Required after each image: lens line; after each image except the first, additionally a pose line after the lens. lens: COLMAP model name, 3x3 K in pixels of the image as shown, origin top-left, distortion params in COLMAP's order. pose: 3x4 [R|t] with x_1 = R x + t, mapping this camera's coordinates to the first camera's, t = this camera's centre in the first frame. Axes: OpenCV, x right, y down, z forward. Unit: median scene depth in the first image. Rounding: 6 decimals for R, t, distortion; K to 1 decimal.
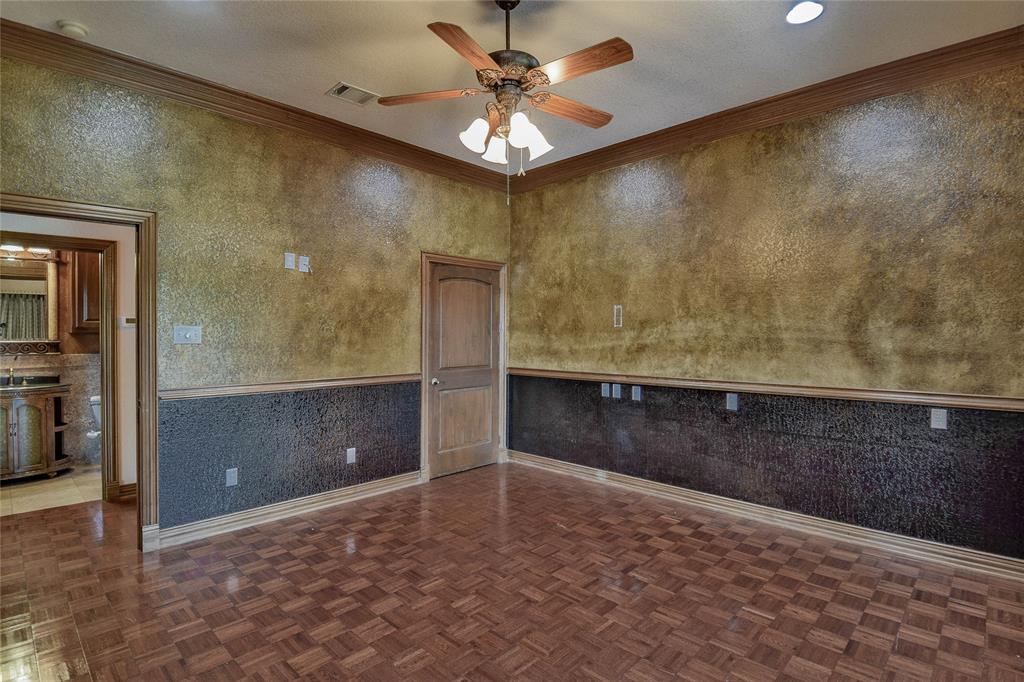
lens RADIAL K [[512.0, 0, 514.2], [0, 512.0, 333.7], [0, 0, 1]] dist [0.015209, -0.023914]
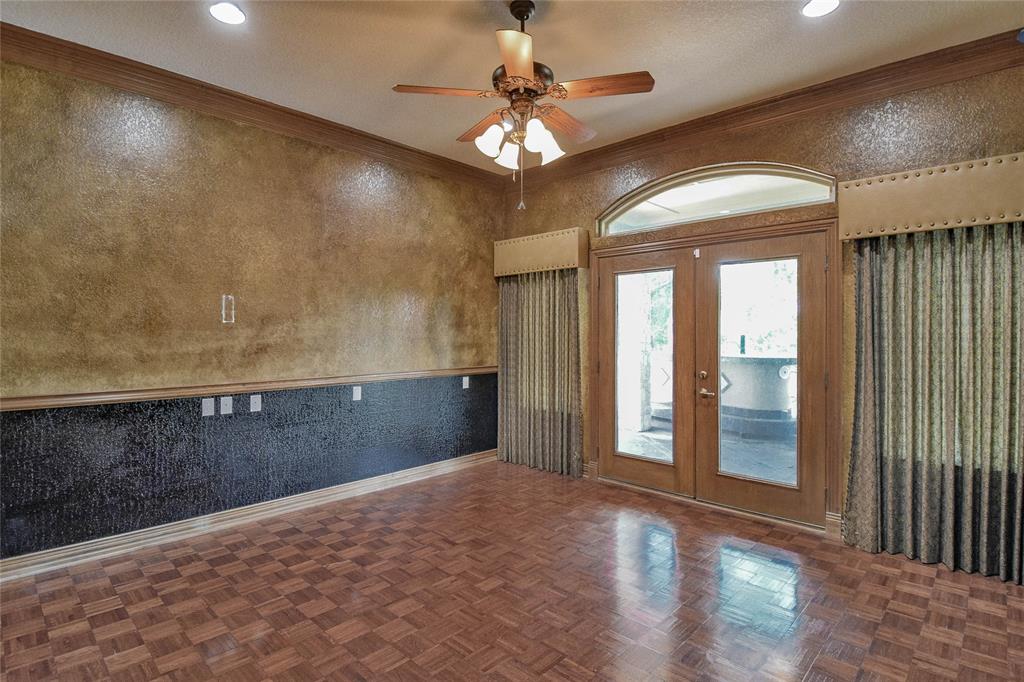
lens RADIAL K [[512.0, 0, 514.2], [0, 512.0, 333.7], [0, 0, 1]] dist [0.015209, -0.023914]
pose [[-0.016191, 0.000268, 0.999869, -0.615205], [-0.002681, 0.999996, -0.000311, 0.002320], [-0.999865, -0.002686, -0.016190, 0.602505]]
